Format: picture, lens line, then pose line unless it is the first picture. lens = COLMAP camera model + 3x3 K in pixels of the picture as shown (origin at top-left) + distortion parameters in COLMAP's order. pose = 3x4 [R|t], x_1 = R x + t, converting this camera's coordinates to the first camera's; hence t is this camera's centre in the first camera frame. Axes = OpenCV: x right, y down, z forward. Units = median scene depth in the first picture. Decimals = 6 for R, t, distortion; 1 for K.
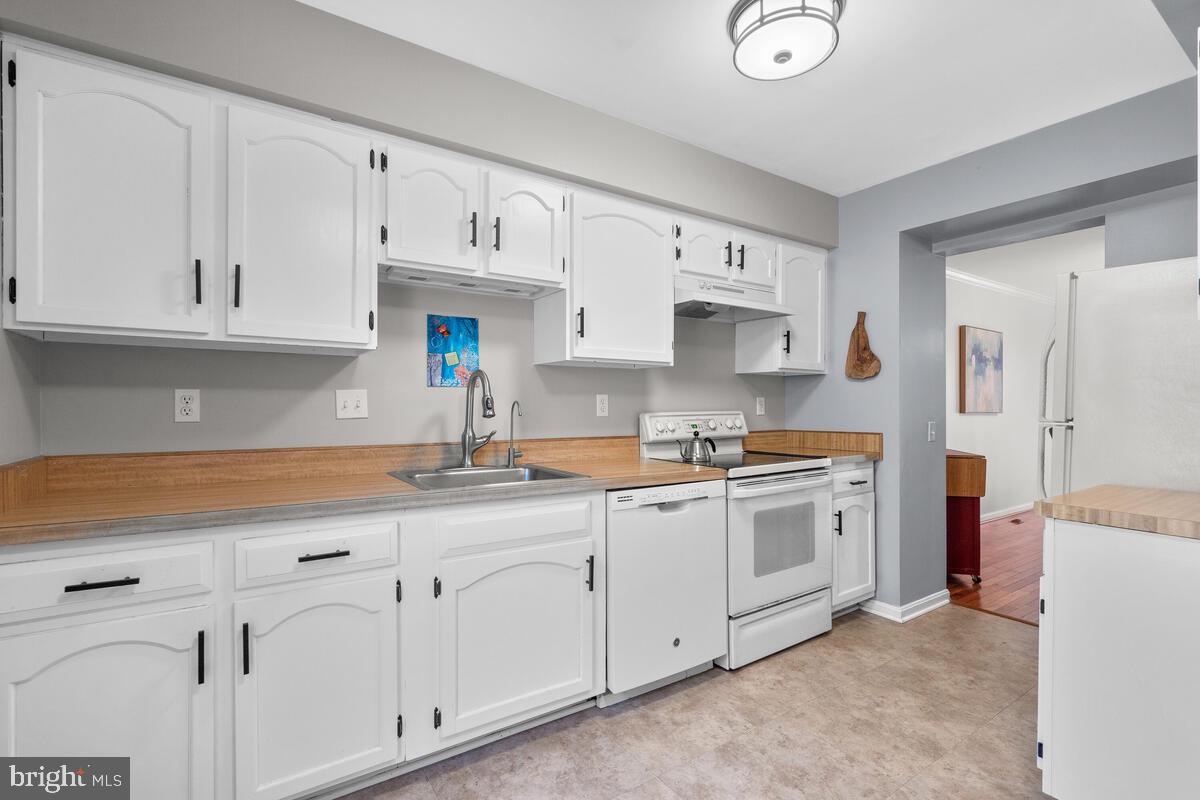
lens RADIAL K [[585.4, 0, 598.6], [0, 585.4, 403.1], [0, 0, 1]] dist [-0.000257, 0.000940]
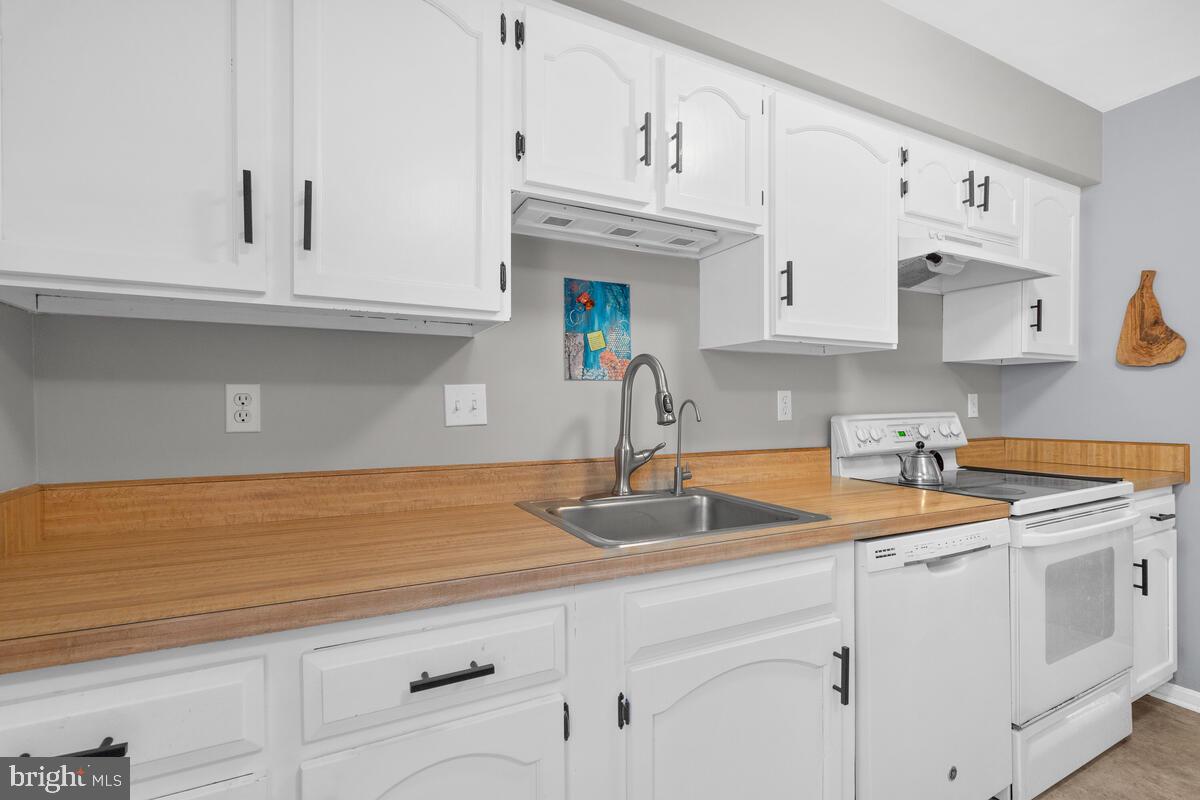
lens RADIAL K [[564.6, 0, 580.7], [0, 564.6, 405.1], [0, 0, 1]] dist [0.001688, 0.000824]
pose [[0.992277, -0.003396, -0.123992, -0.188433], [0.003898, 0.999985, 0.003806, -0.000277], [0.123977, -0.004260, 0.992276, 0.323540]]
